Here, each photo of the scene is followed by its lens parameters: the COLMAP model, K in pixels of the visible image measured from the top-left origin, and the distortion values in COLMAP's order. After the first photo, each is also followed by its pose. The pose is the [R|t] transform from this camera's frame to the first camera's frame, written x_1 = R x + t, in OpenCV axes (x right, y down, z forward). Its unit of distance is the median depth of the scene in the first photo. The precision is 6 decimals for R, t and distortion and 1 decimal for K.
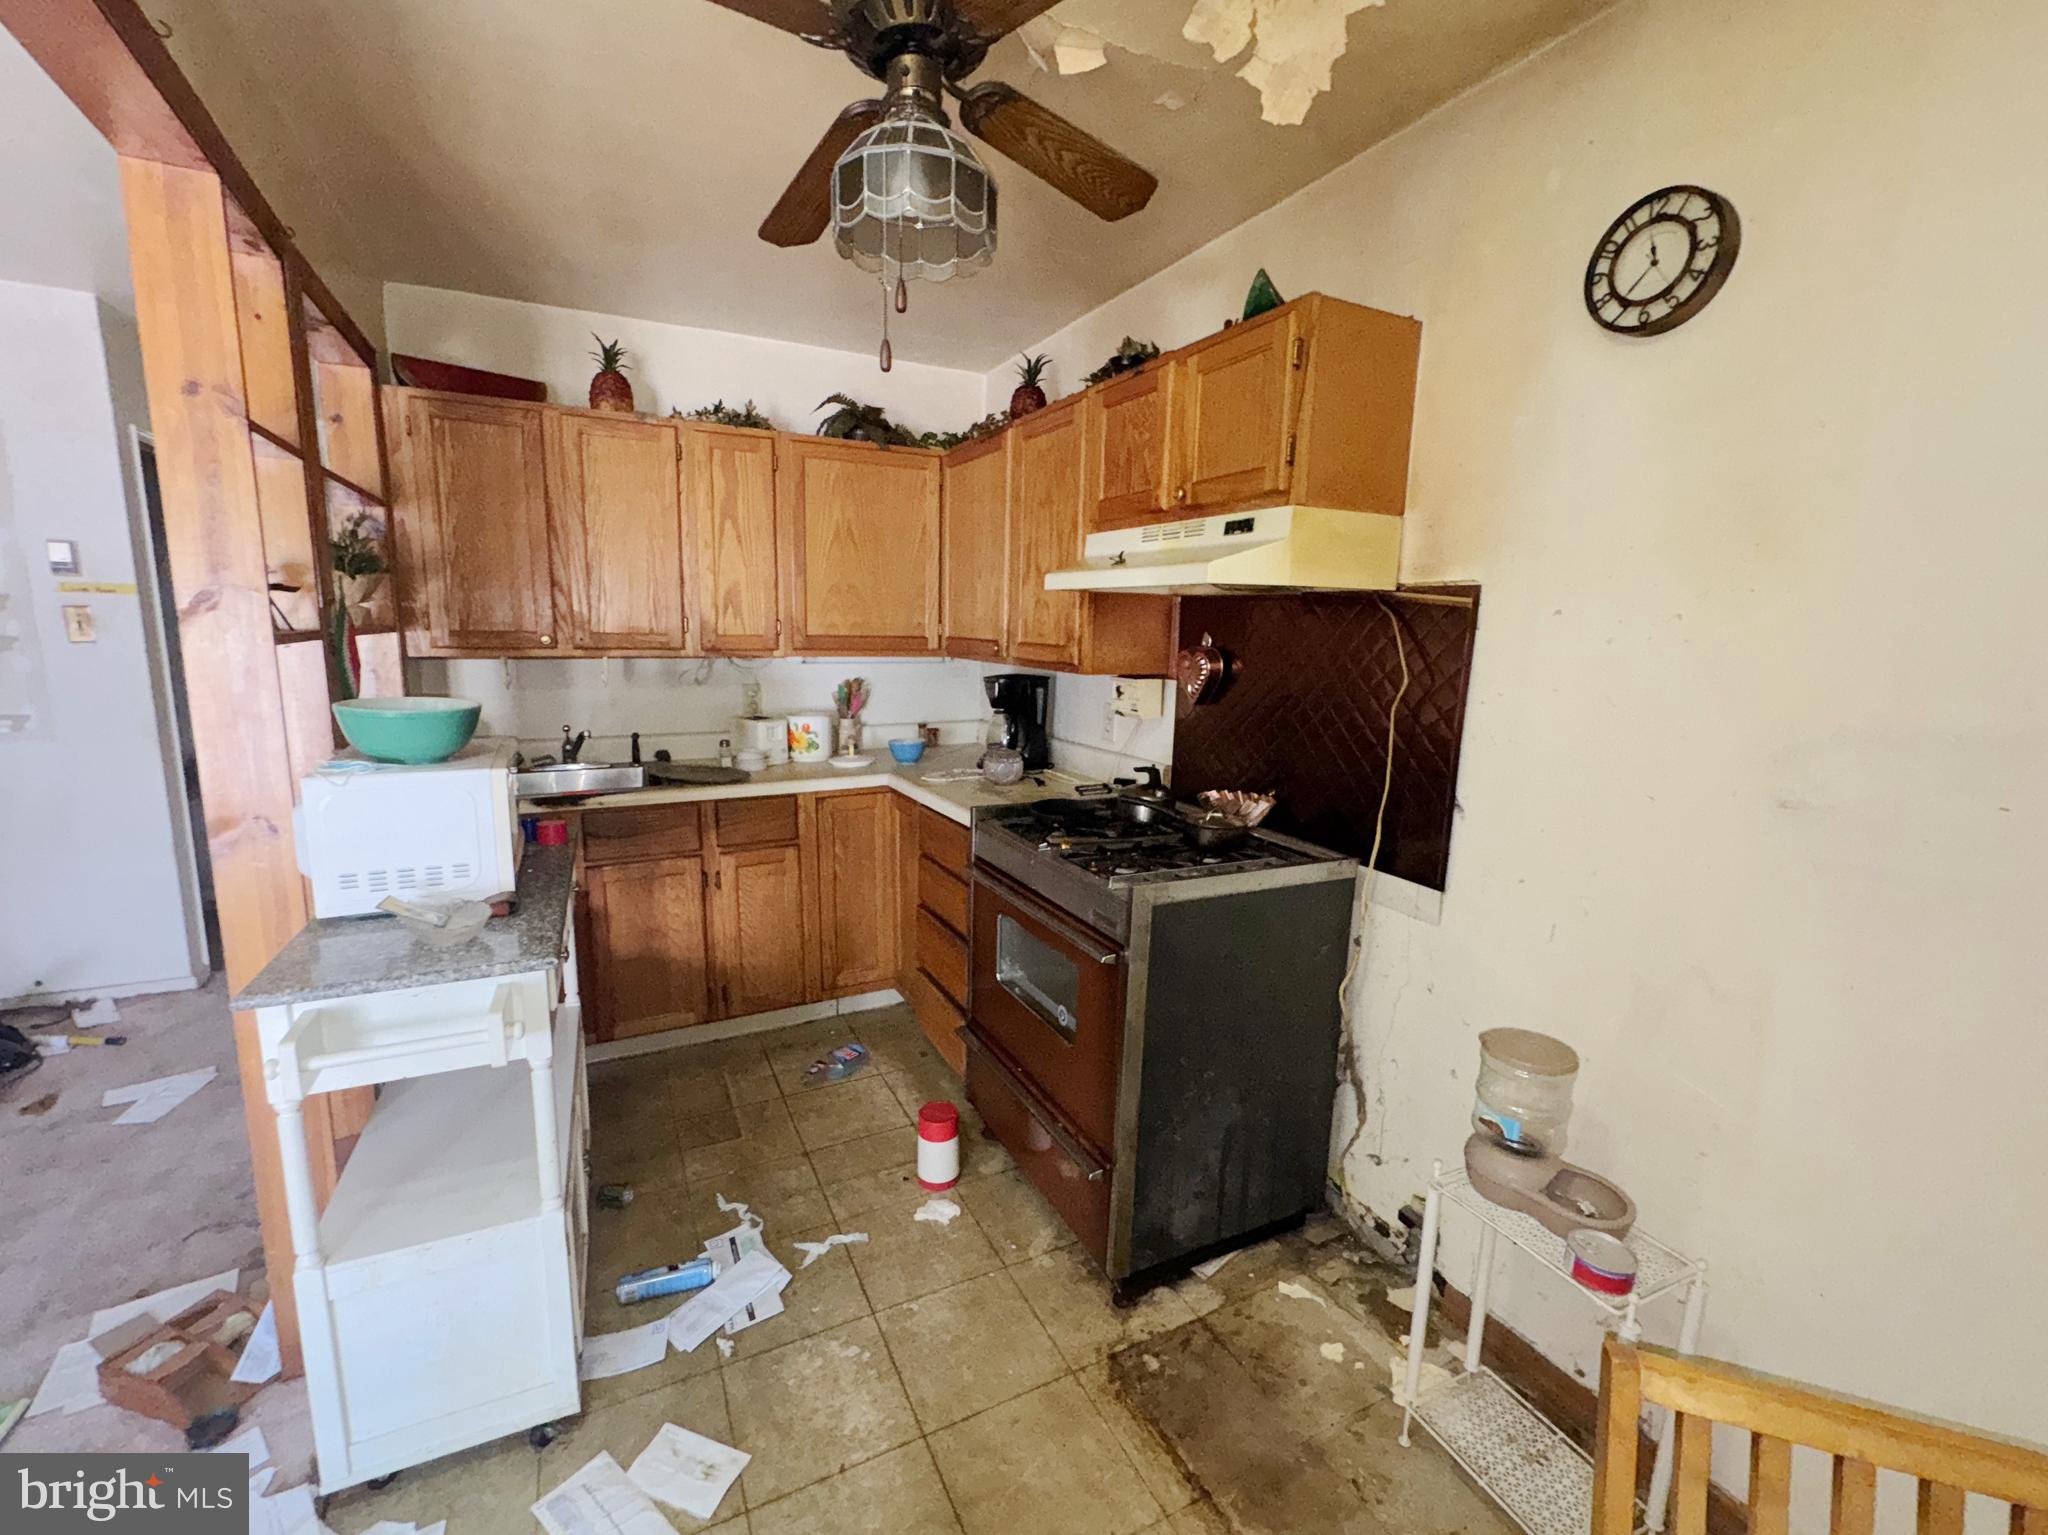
lens RADIAL K [[867.7, 0, 1017.1], [0, 867.7, 767.0], [0, 0, 1]] dist [-0.001457, 0.000380]
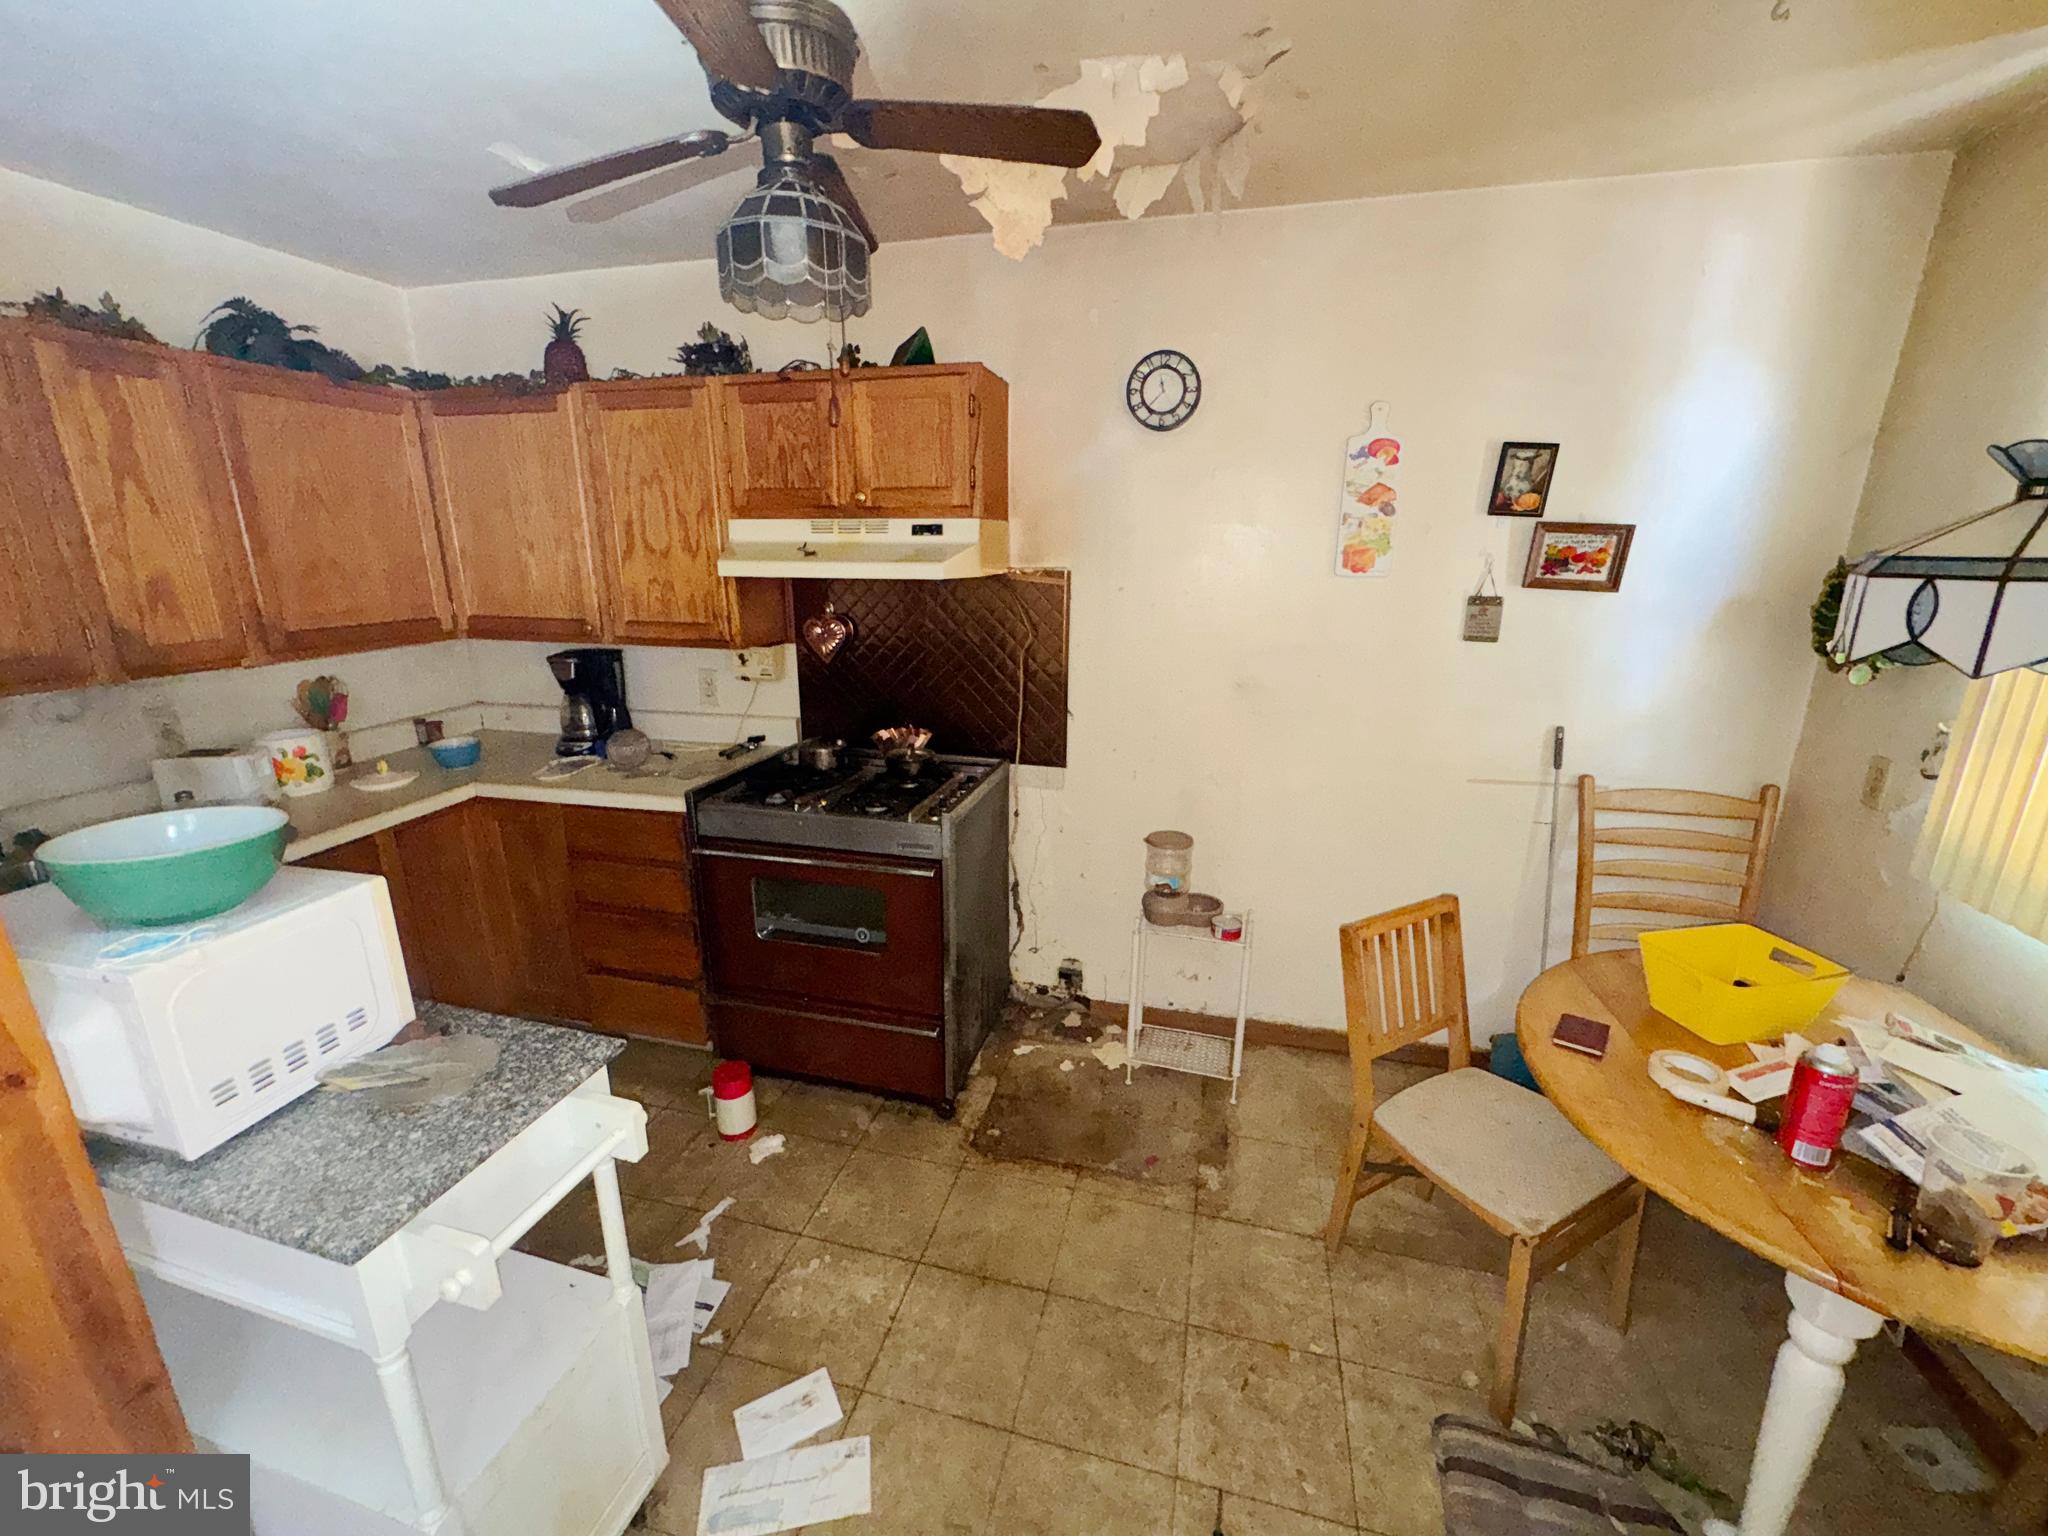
lens RADIAL K [[817.8, 0, 1024.0], [0, 817.8, 768.0], [0, 0, 1]] dist [-0.000669, 0.000500]
pose [[0.657615, -0.222090, 0.719874, -0.586015], [0.138096, 0.974904, 0.174617, -0.116846], [-0.740589, -0.015419, 0.671781, 0.057551]]
